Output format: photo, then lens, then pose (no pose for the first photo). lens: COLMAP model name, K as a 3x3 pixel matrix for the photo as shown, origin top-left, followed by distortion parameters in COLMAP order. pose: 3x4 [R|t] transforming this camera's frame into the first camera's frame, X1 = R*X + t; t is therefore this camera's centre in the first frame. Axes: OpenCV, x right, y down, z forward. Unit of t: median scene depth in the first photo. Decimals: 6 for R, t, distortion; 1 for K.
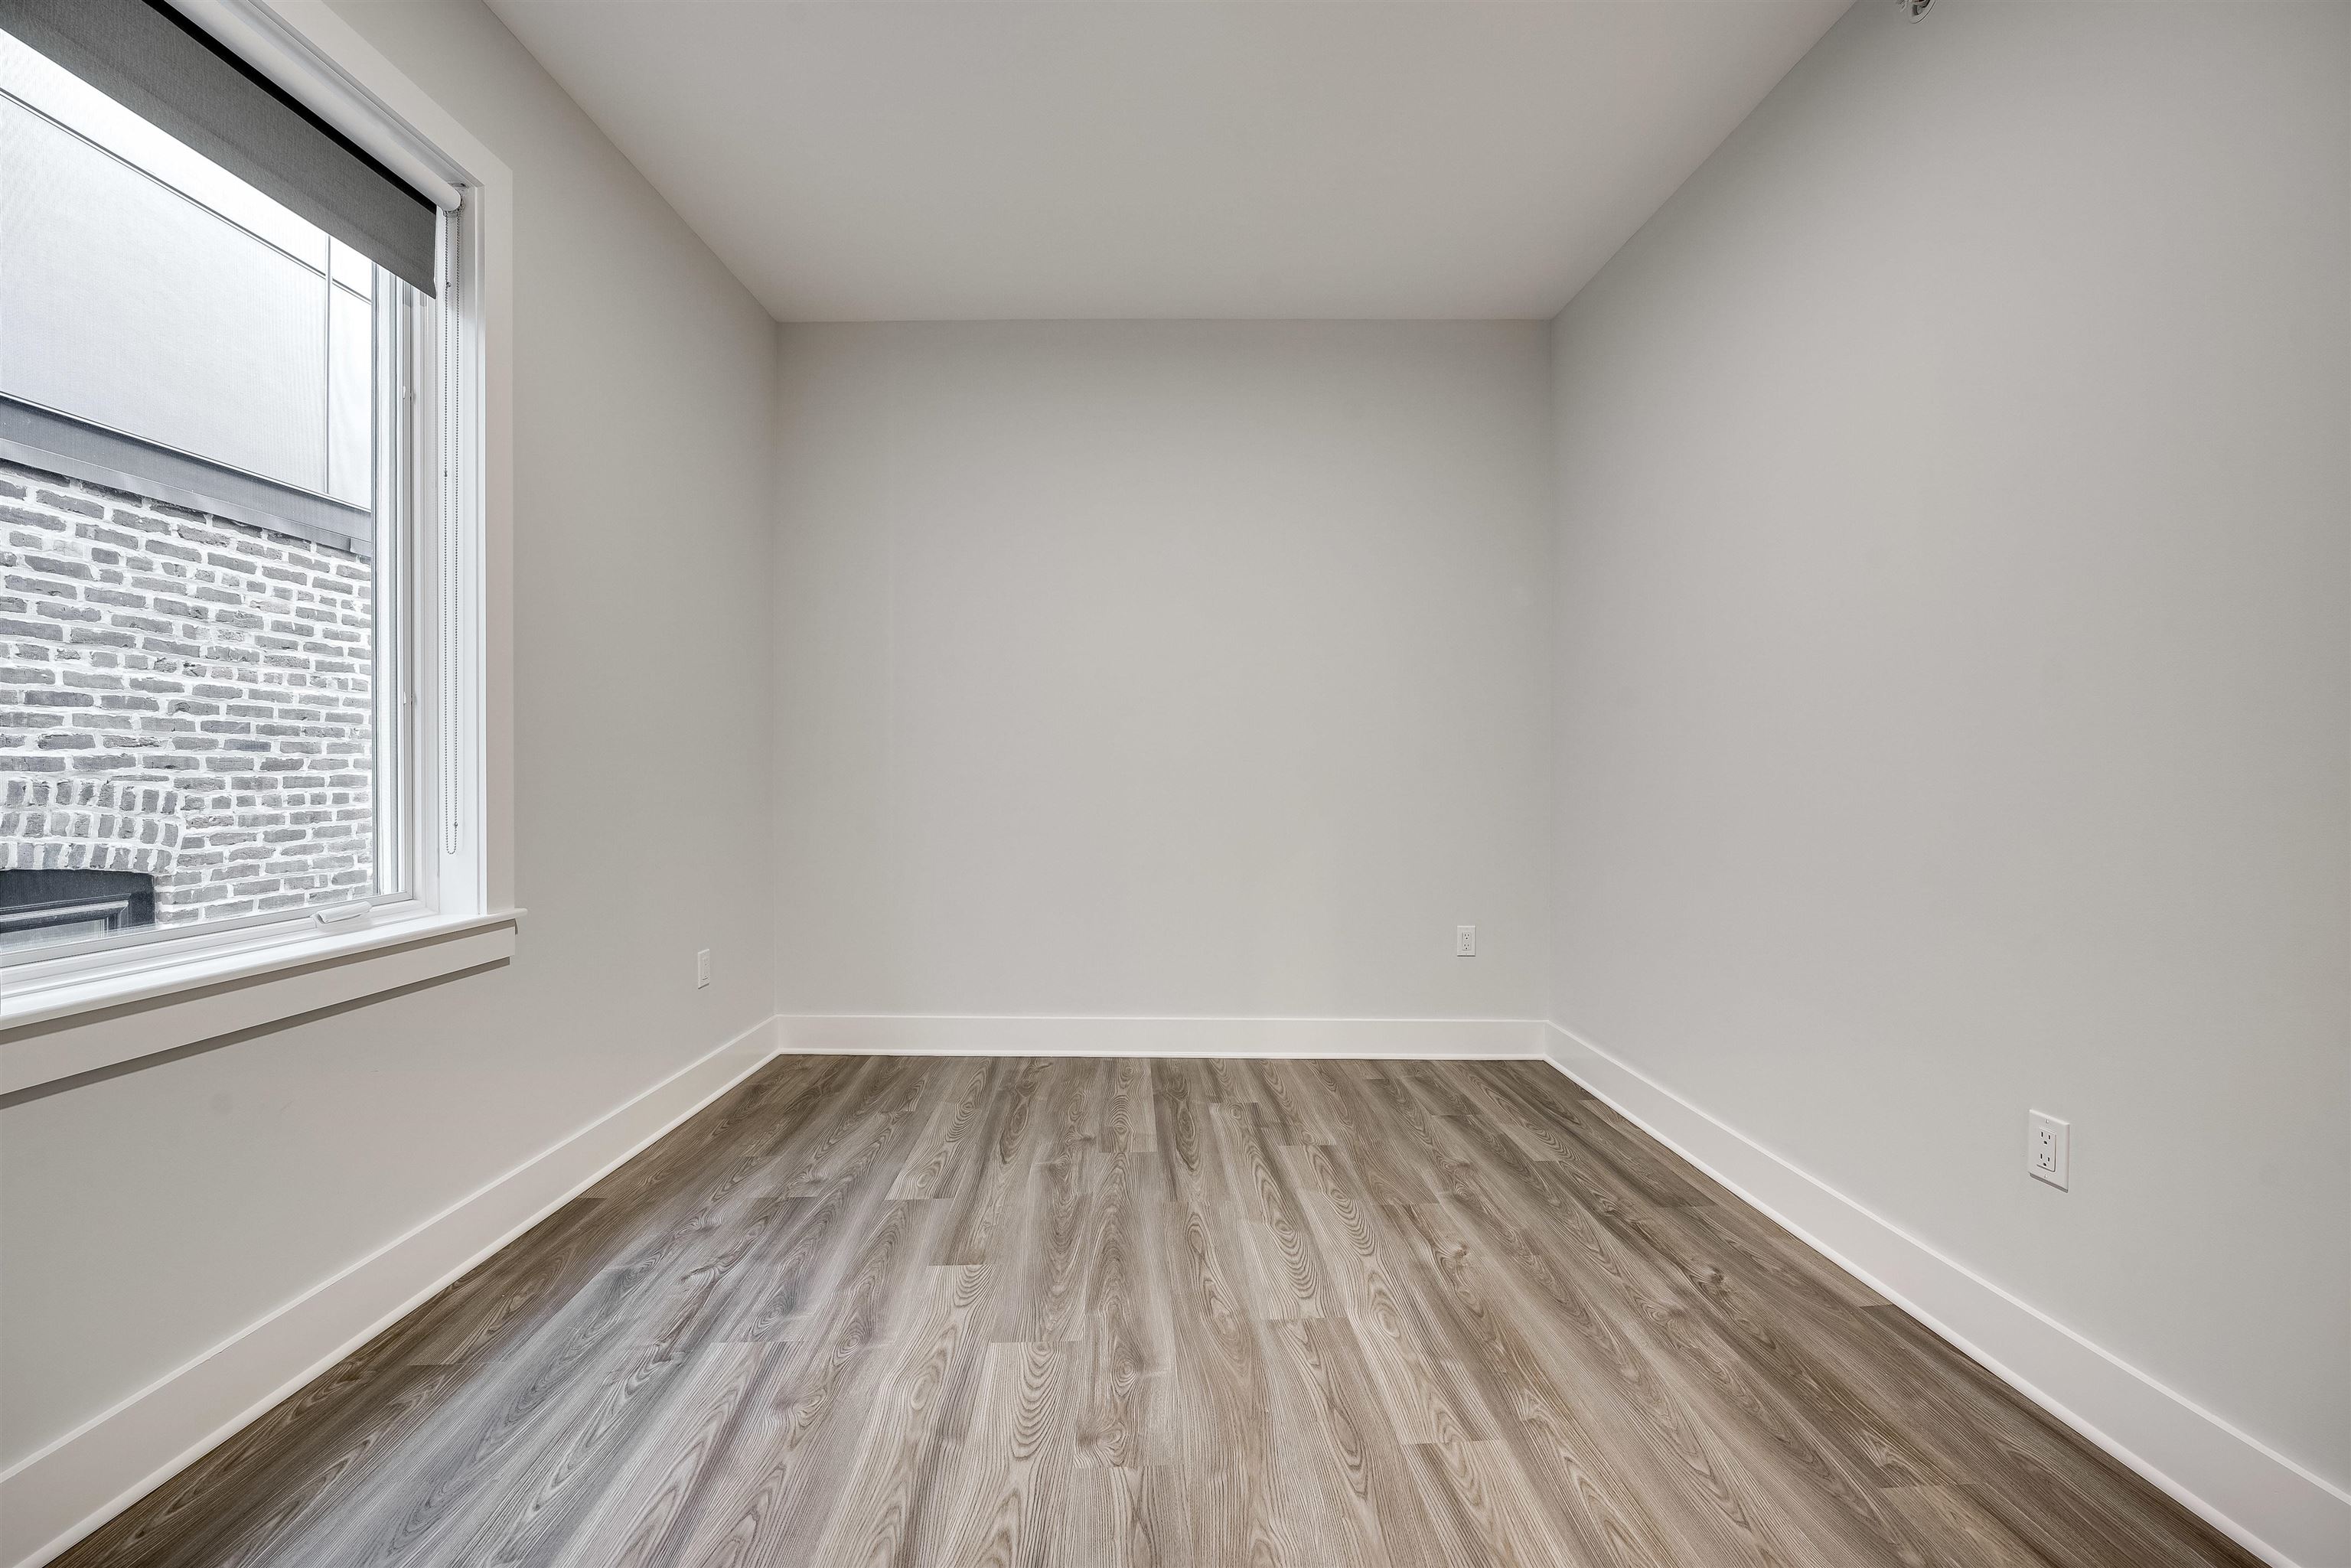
lens RADIAL K [[951.2, 0, 1185.8], [0, 951.2, 771.5], [0, 0, 1]] dist [-0.013930, 0.004000]
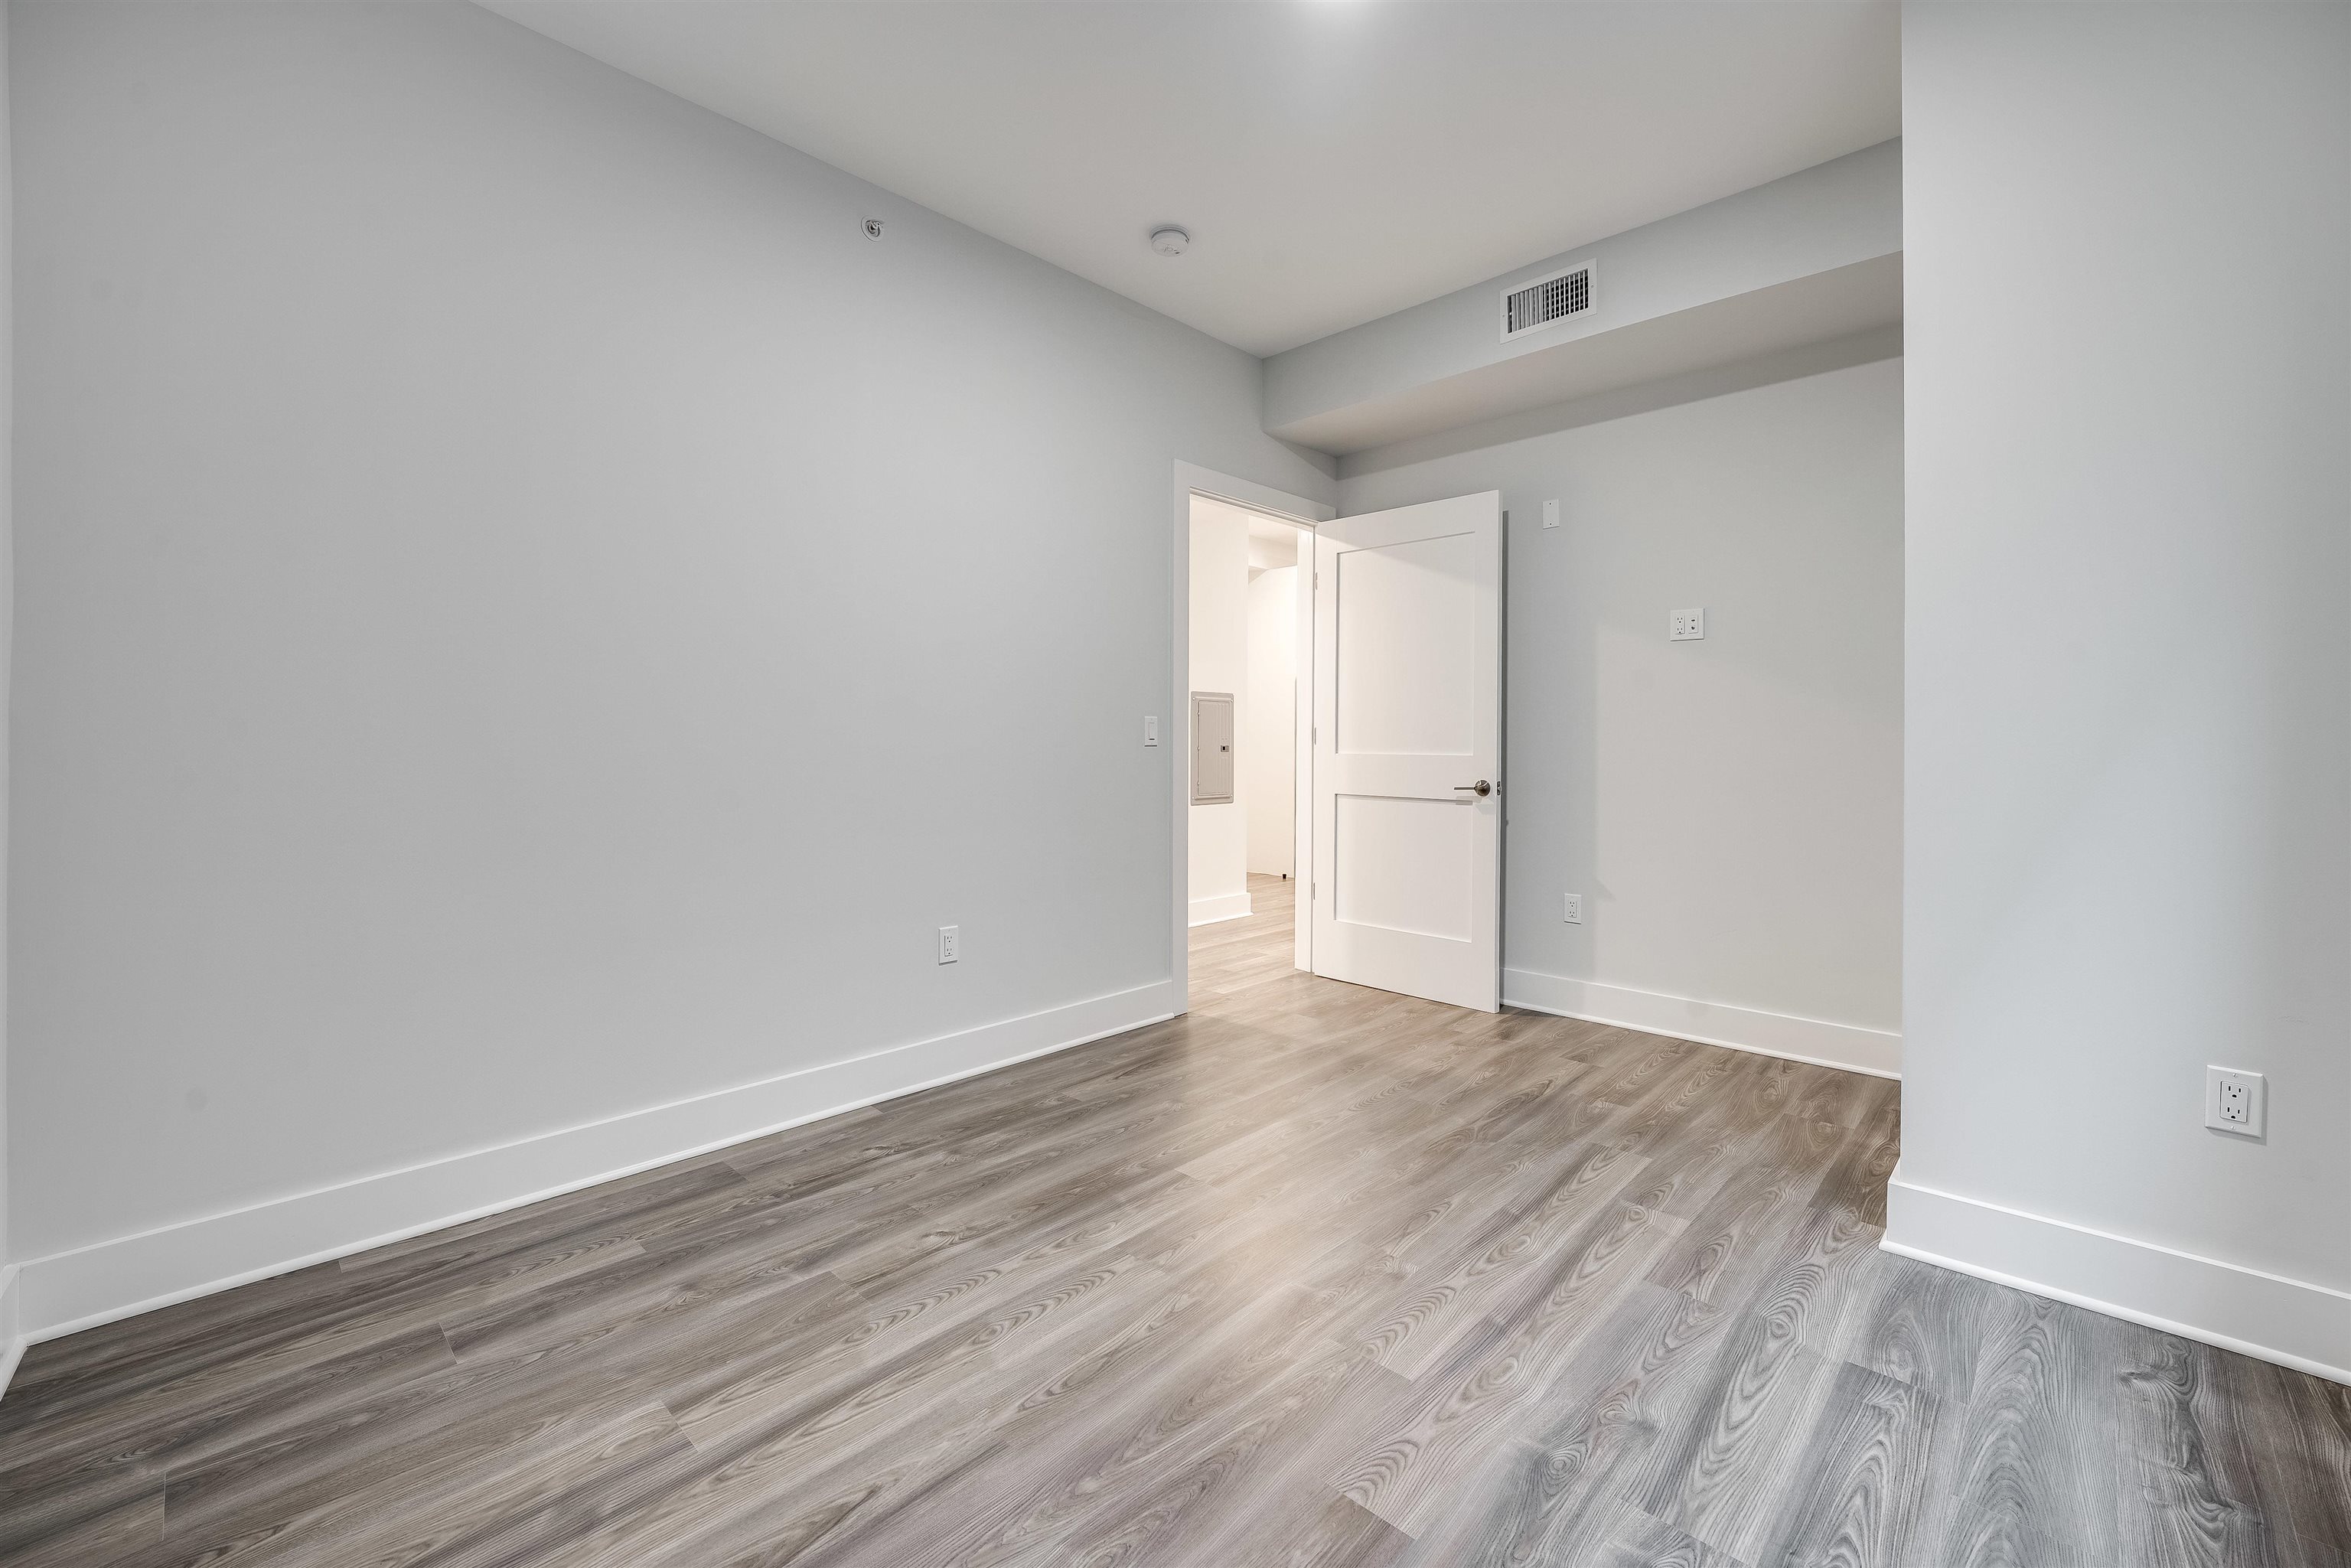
lens RADIAL K [[960.3, 0, 1174.2], [0, 960.3, 738.0], [0, 0, 1]] dist [-0.013208, 0.000967]
pose [[-0.669682, -0.001586, 0.742647, -0.604297], [-0.002976, 0.999995, -0.000548, -0.008233], [-0.742642, -0.002577, -0.669683, 1.473395]]
